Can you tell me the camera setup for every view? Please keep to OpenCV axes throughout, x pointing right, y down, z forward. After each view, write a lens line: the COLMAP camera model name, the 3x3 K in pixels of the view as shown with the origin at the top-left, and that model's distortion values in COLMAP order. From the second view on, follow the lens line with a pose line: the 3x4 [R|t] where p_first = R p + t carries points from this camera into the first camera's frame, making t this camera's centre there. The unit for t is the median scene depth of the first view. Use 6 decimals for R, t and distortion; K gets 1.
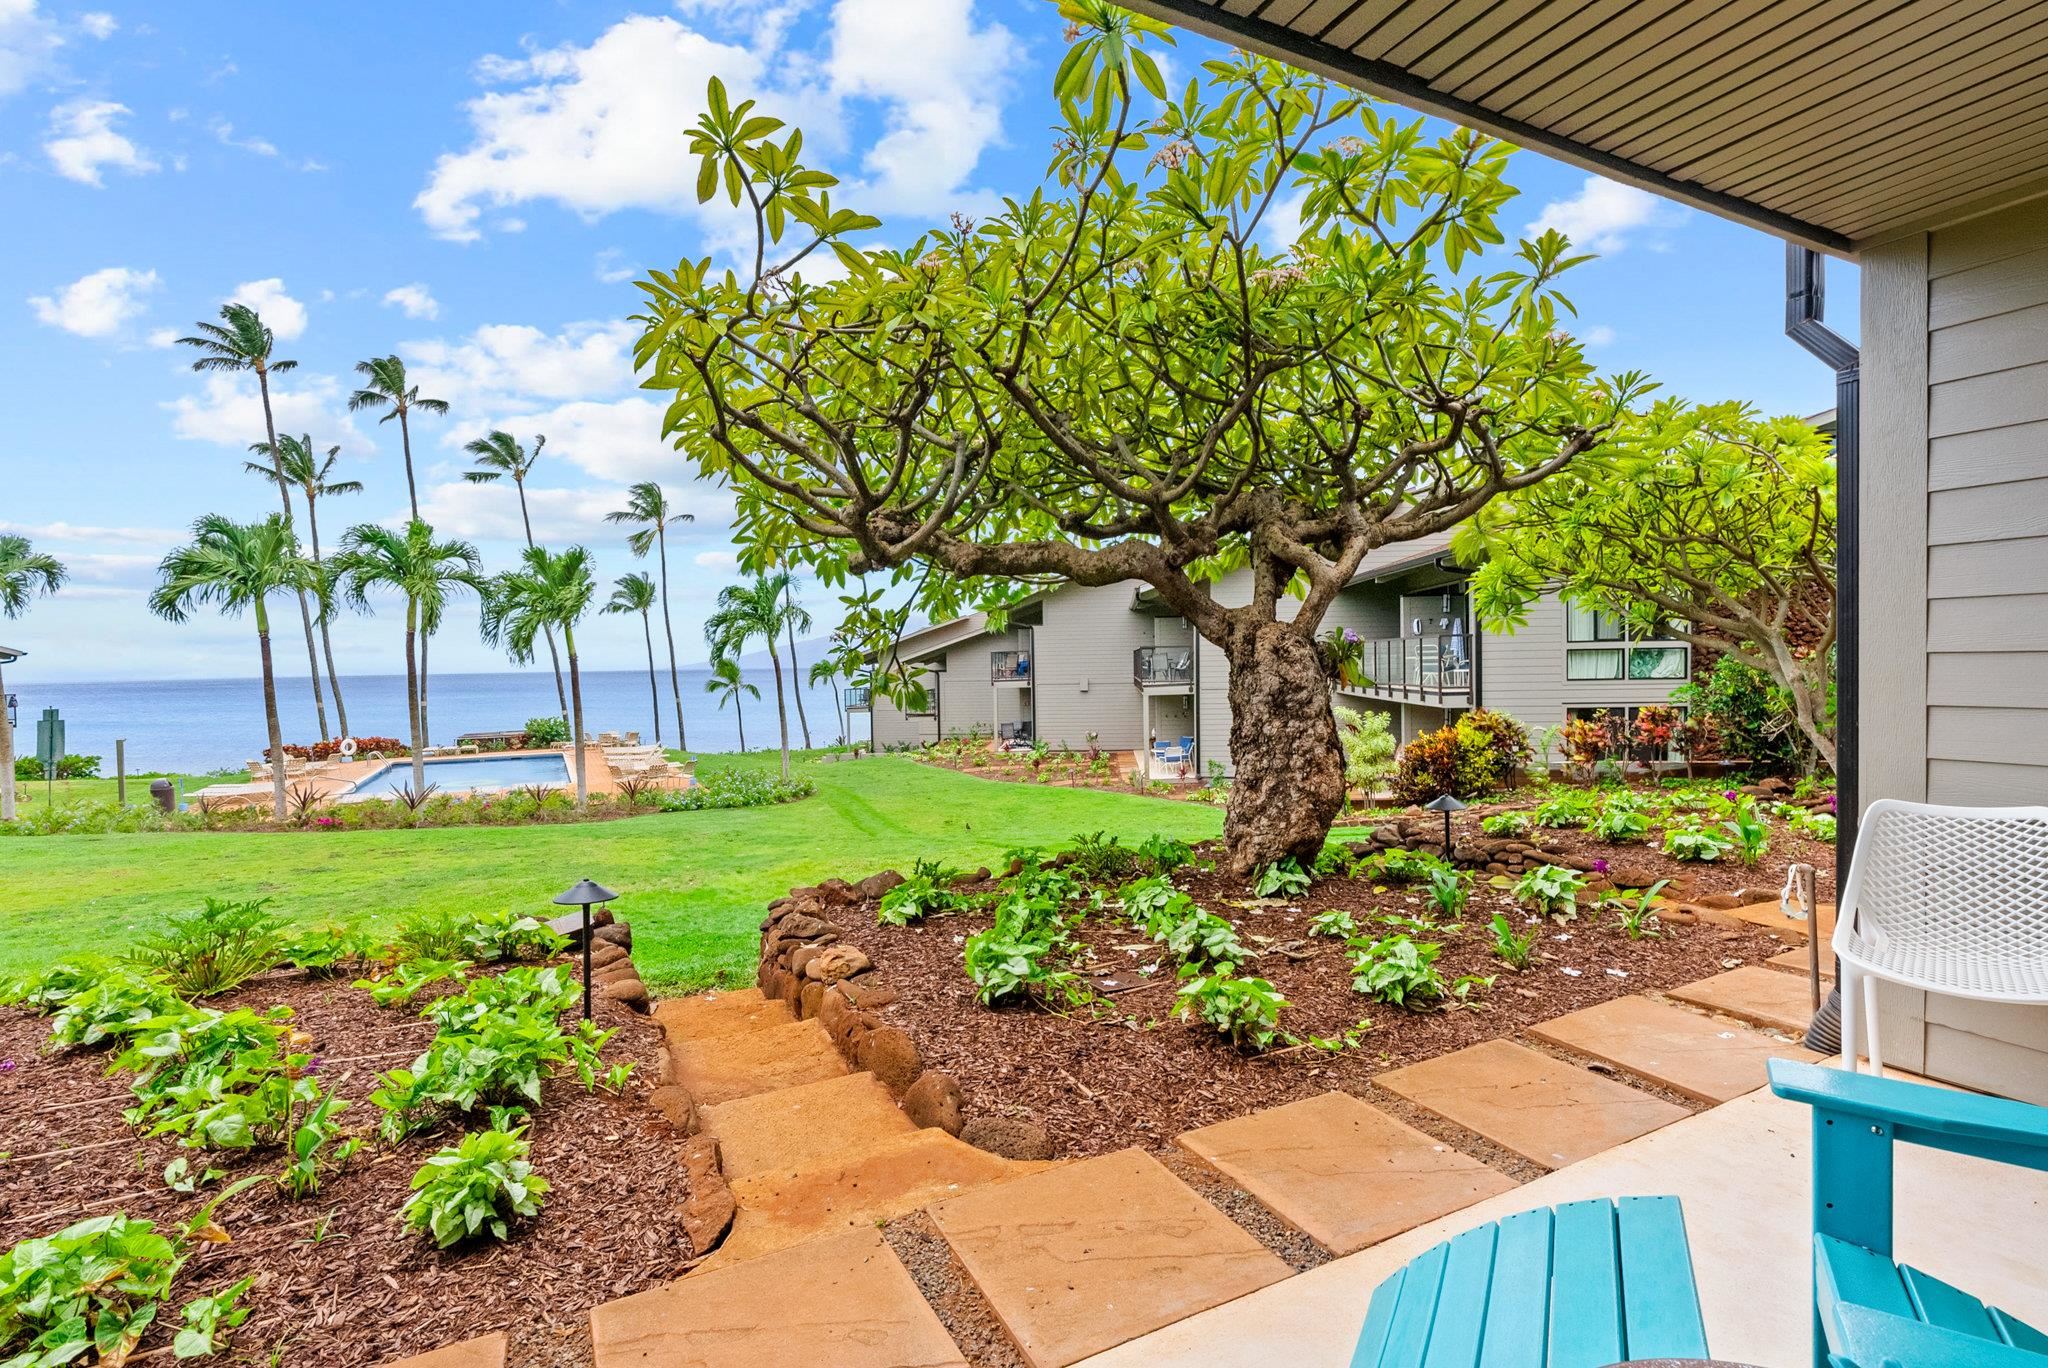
lens RADIAL K [[943.1, 0, 1032.3], [0, 943.1, 683.4], [0, 0, 1]] dist [-0.000802, 0.002112]
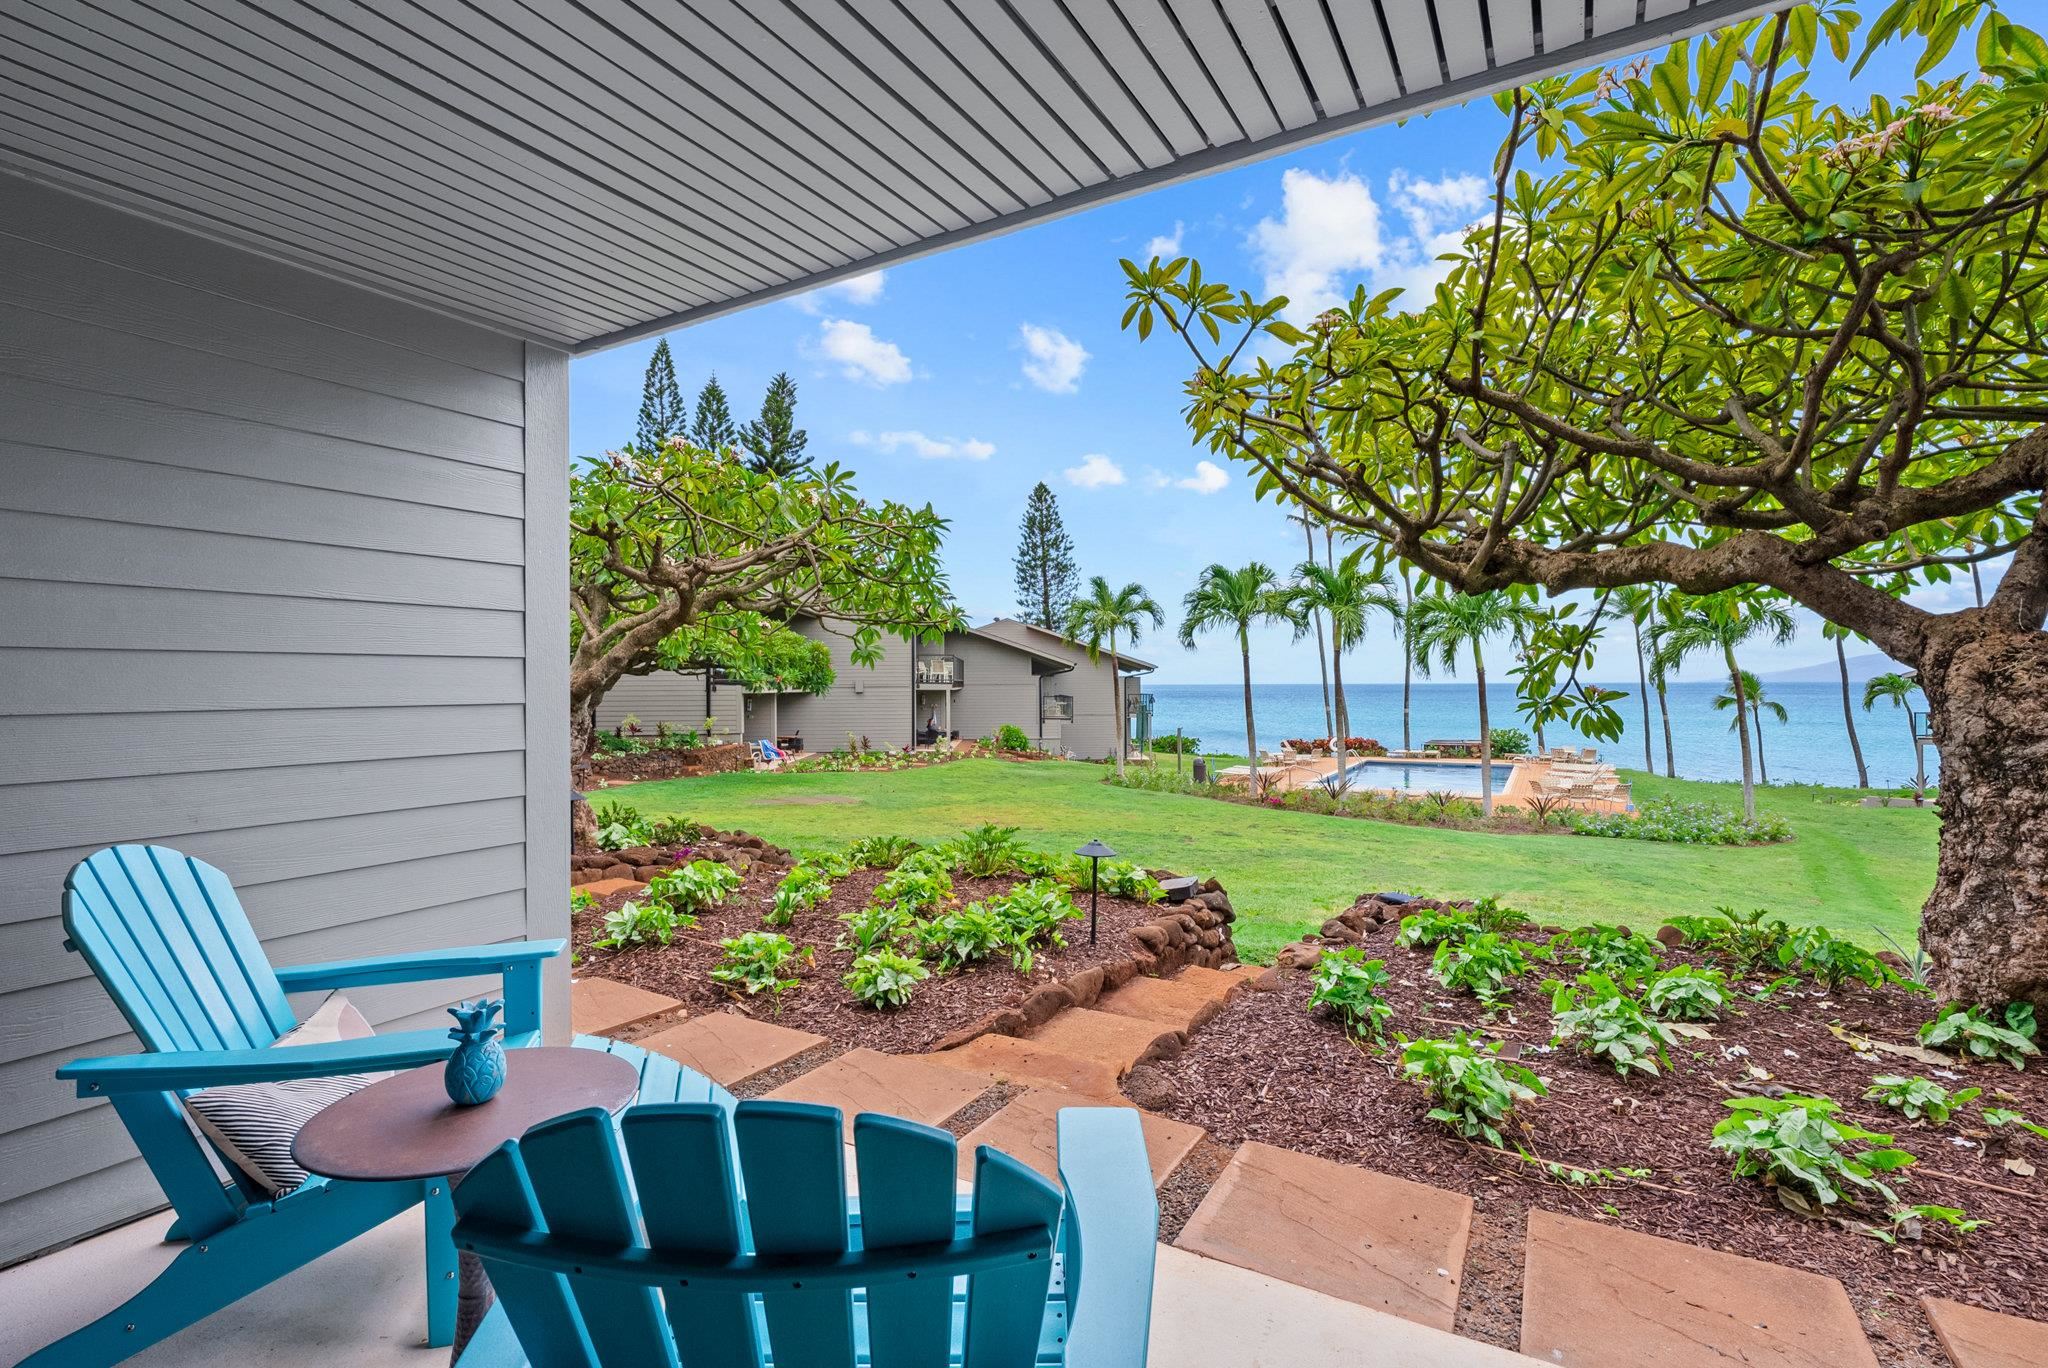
lens RADIAL K [[943.1, 0, 1032.3], [0, 943.1, 683.4], [0, 0, 1]] dist [-0.000802, 0.002112]
pose [[0.552504, 0.013094, -0.833407, 0.404634], [-0.022627, 0.999744, 0.000707, -0.015217], [0.833203, 0.018467, 0.552659, 0.087454]]
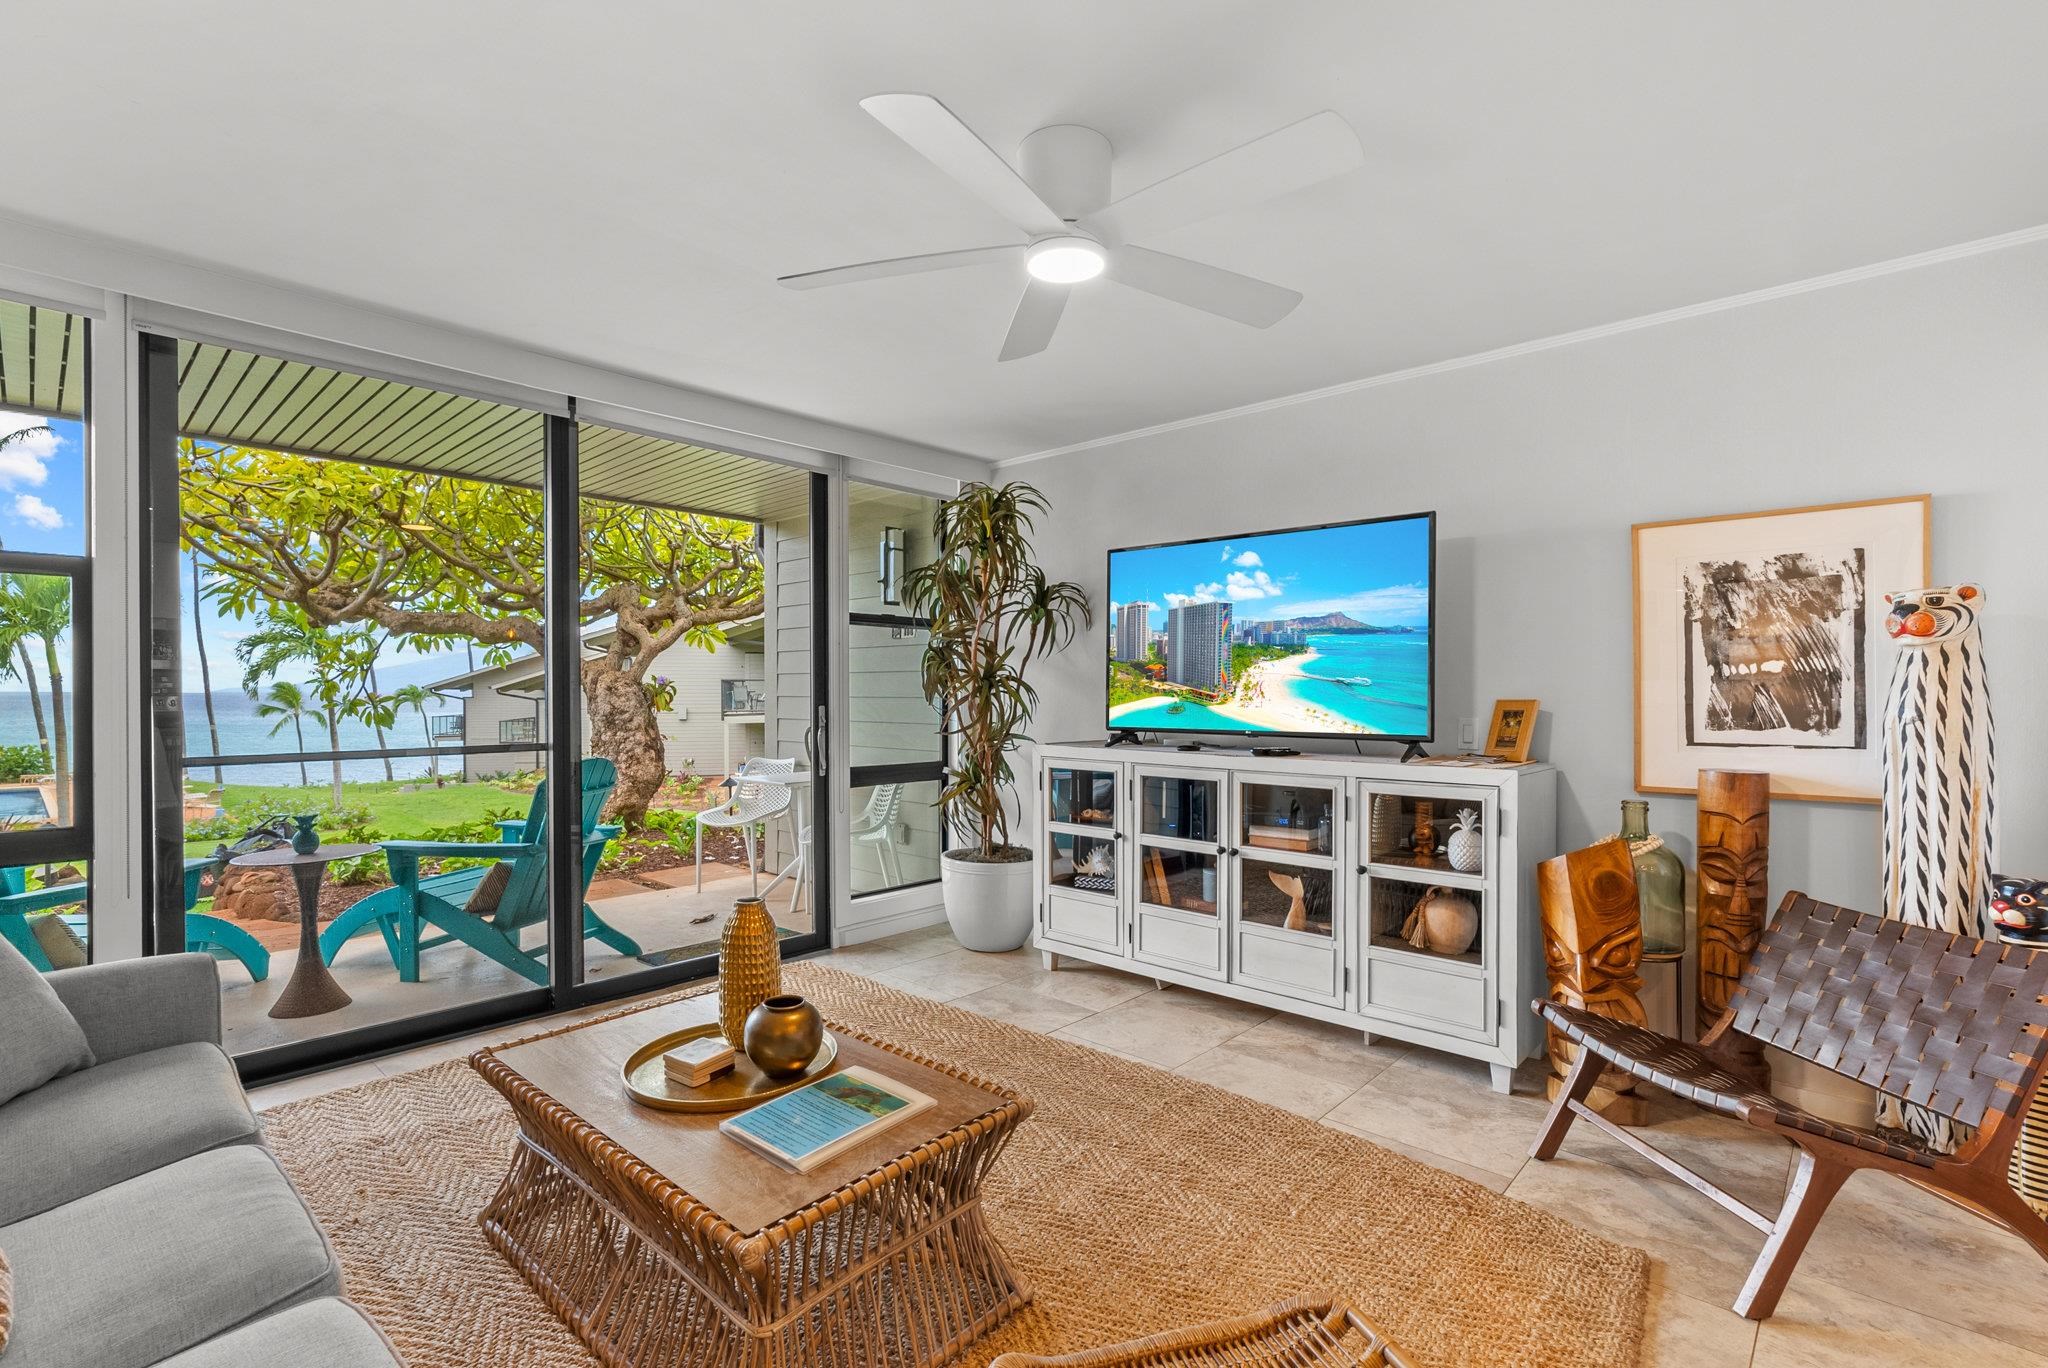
lens RADIAL K [[929.9, 0, 1016.8], [0, 929.9, 703.6], [0, 0, 1]] dist [-0.000674, 0.000395]
pose [[0.940276, 0.012897, 0.340169, 0.345552], [-0.008990, 0.999874, -0.013058, 0.005104], [-0.340295, 0.009220, 0.940274, -0.685182]]
